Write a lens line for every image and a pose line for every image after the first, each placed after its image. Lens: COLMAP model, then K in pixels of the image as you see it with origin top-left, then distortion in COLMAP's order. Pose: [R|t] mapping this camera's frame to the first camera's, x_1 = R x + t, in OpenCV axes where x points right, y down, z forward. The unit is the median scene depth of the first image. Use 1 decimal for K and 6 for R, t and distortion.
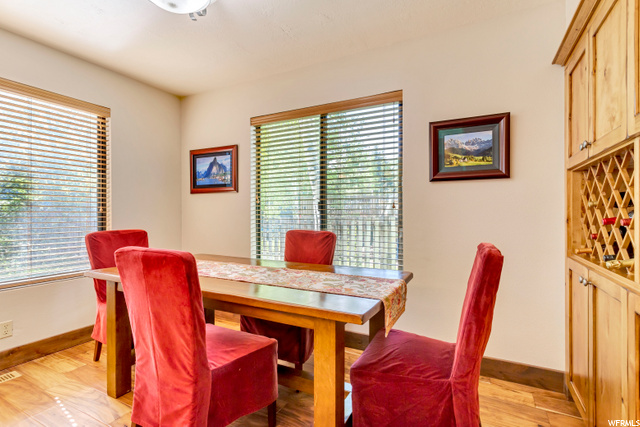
lens RADIAL K [[312.3, 0, 324.1], [0, 312.3, 212.8], [0, 0, 1]] dist [0.003816, 0.003626]
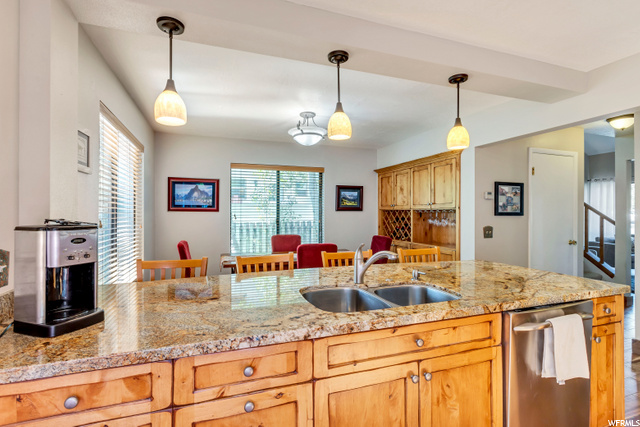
lens RADIAL K [[312.3, 0, 323.3], [0, 312.3, 214.9], [0, 0, 1]] dist [0.003816, 0.003626]
pose [[0.686011, -0.003043, 0.727585, -0.998182], [-0.000213, 0.999990, 0.004383, -0.055858], [-0.727591, -0.003162, 0.686004, -0.365927]]
